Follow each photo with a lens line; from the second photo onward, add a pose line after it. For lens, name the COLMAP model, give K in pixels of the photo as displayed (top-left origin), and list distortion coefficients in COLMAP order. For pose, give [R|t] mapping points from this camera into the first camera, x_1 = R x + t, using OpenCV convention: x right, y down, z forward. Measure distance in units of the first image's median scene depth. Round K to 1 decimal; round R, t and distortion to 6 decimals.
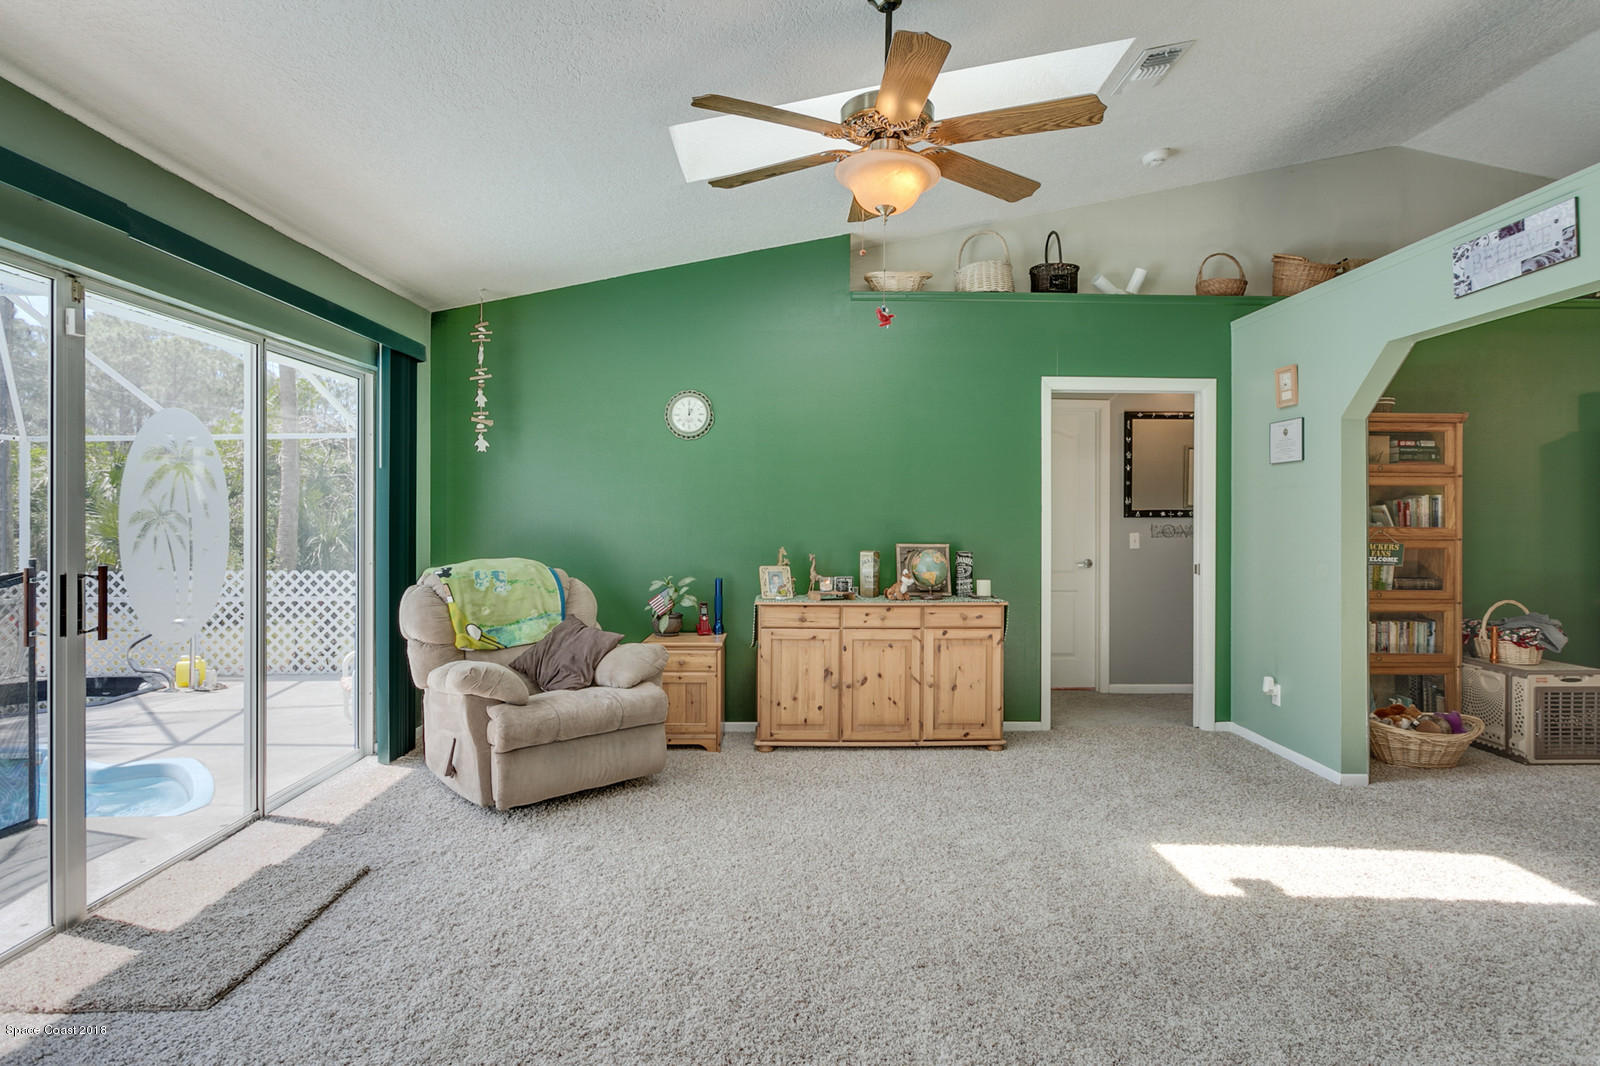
lens RADIAL K [[838.3, 0, 800.0], [0, 838.3, 533.0], [0, 0, 1]] dist [0.001293, 0.000135]
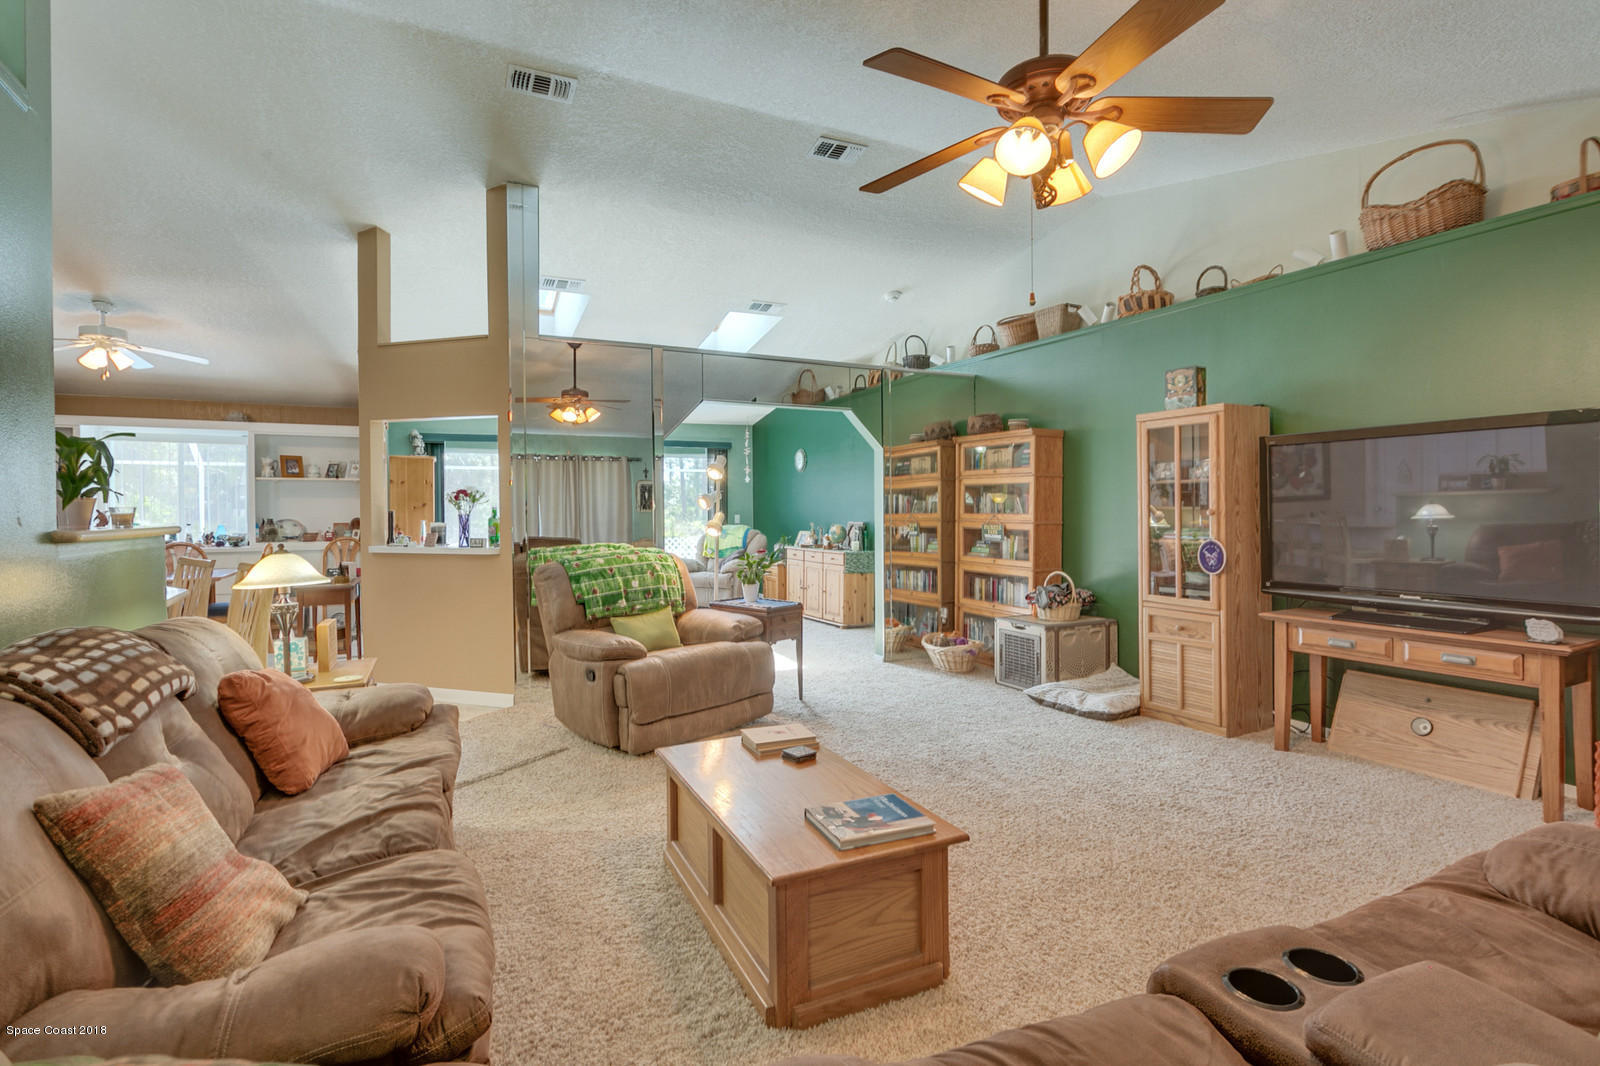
lens RADIAL K [[778.8, 0, 795.1], [0, 778.8, 521.8], [0, 0, 1]] dist [0.000842, 0.000303]
pose [[0.417563, 0.010595, -0.908586, 1.782524], [-0.010874, 0.999919, 0.006662, 0.002100], [0.908583, 0.007099, 0.417644, 0.176295]]
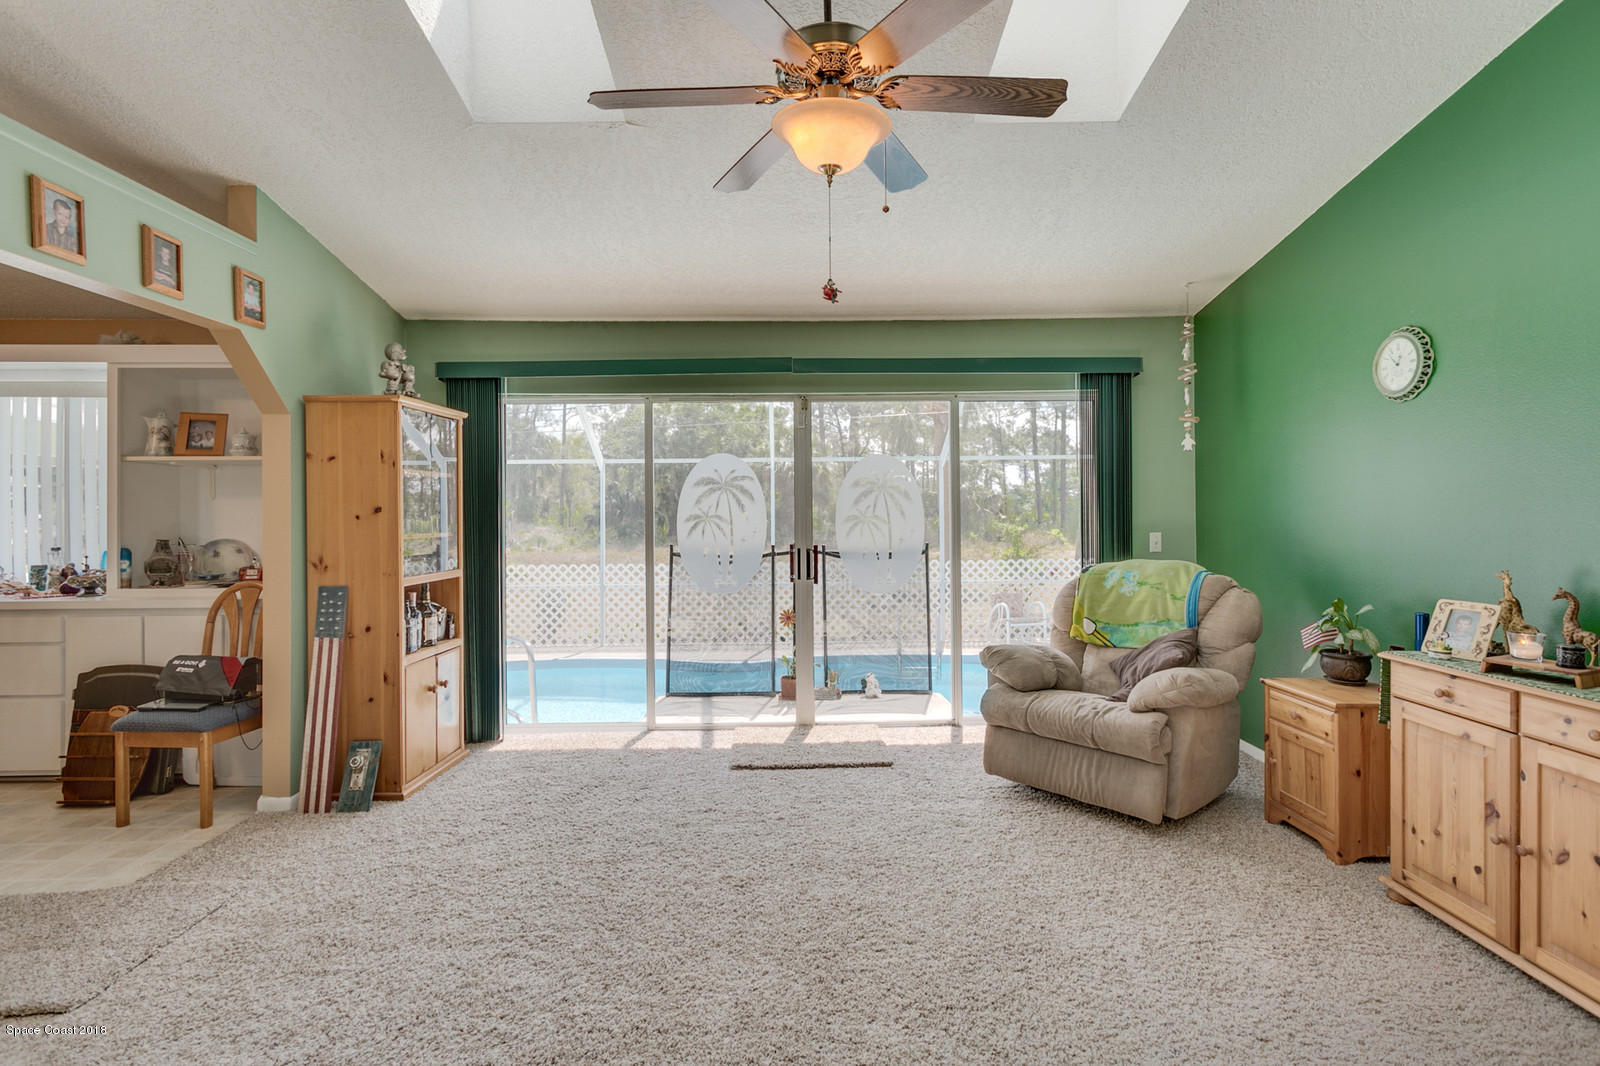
lens RADIAL K [[763.5, 0, 796.3], [0, 763.5, 523.6], [0, 0, 1]] dist [0.011807, -0.000235]
pose [[-0.011602, 0.006032, -0.999914, 0.526671], [-0.012304, 0.999905, 0.006175, -0.012334], [0.999857, 0.012375, -0.011527, 0.565218]]
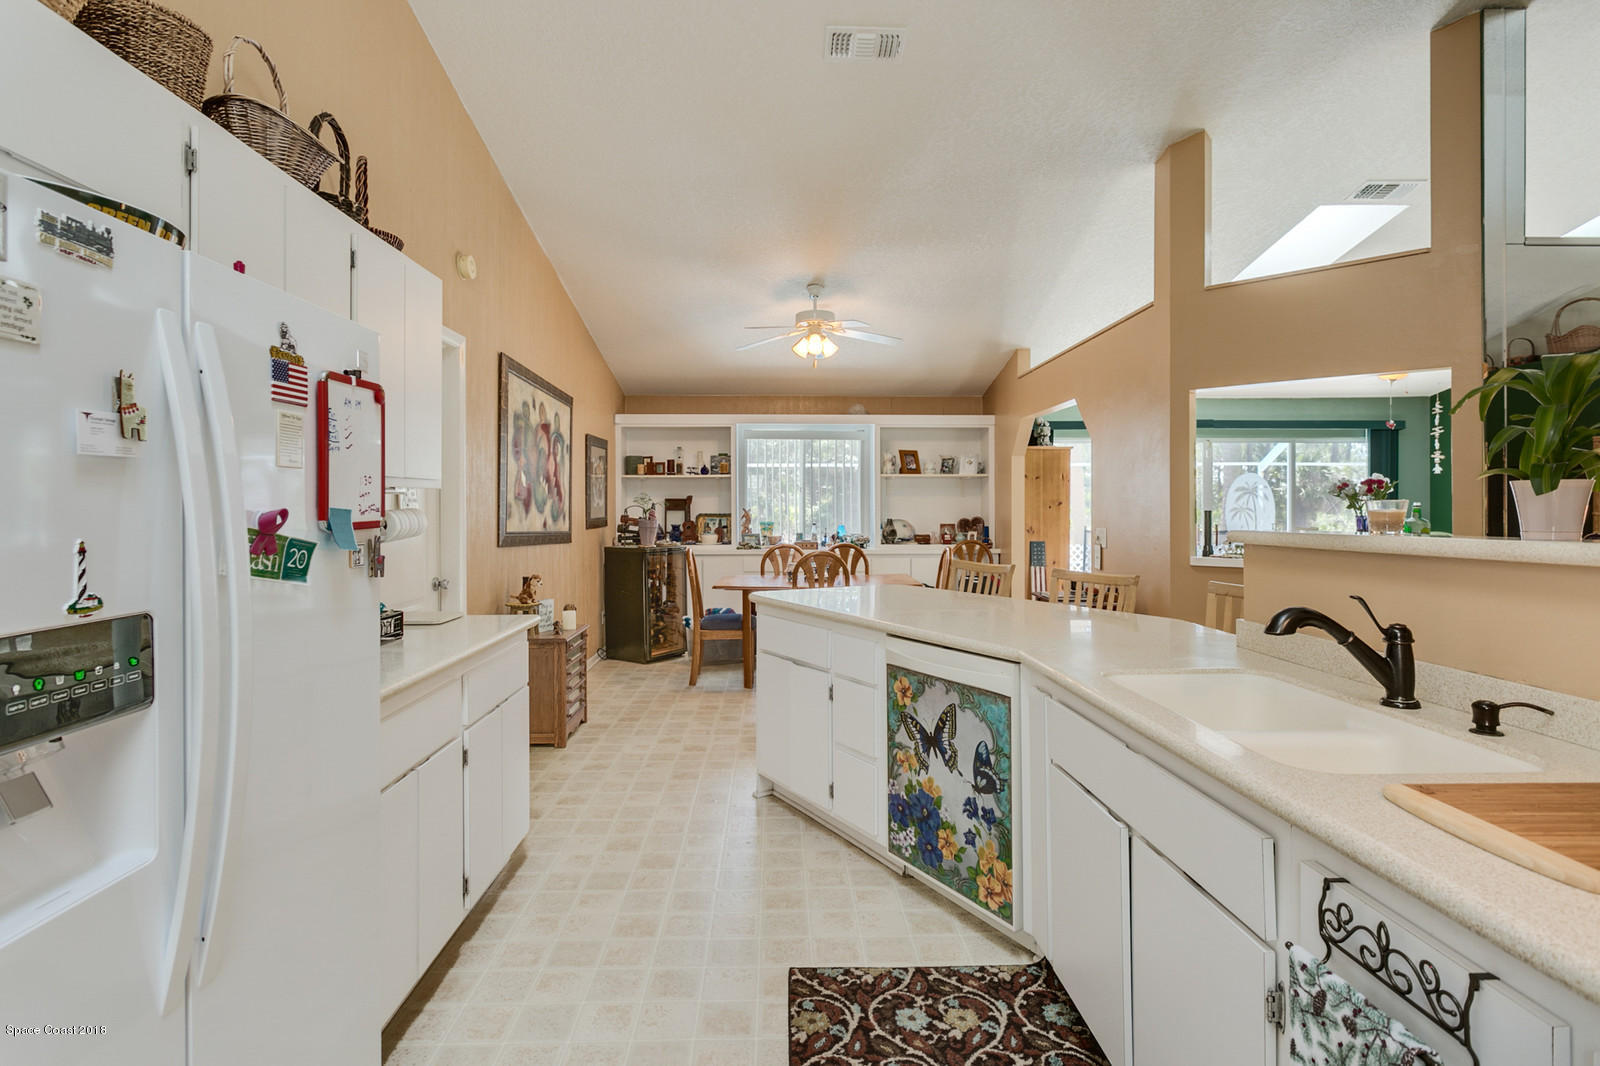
lens RADIAL K [[800.8, 0, 805.5], [0, 800.8, 508.7], [0, 0, 1]] dist [0.000575, 0.000220]
pose [[-0.005766, -0.005580, -0.999968, 1.357889], [-0.017826, 0.999826, -0.005476, 0.011472], [0.999824, 0.017794, -0.005864, -0.342285]]
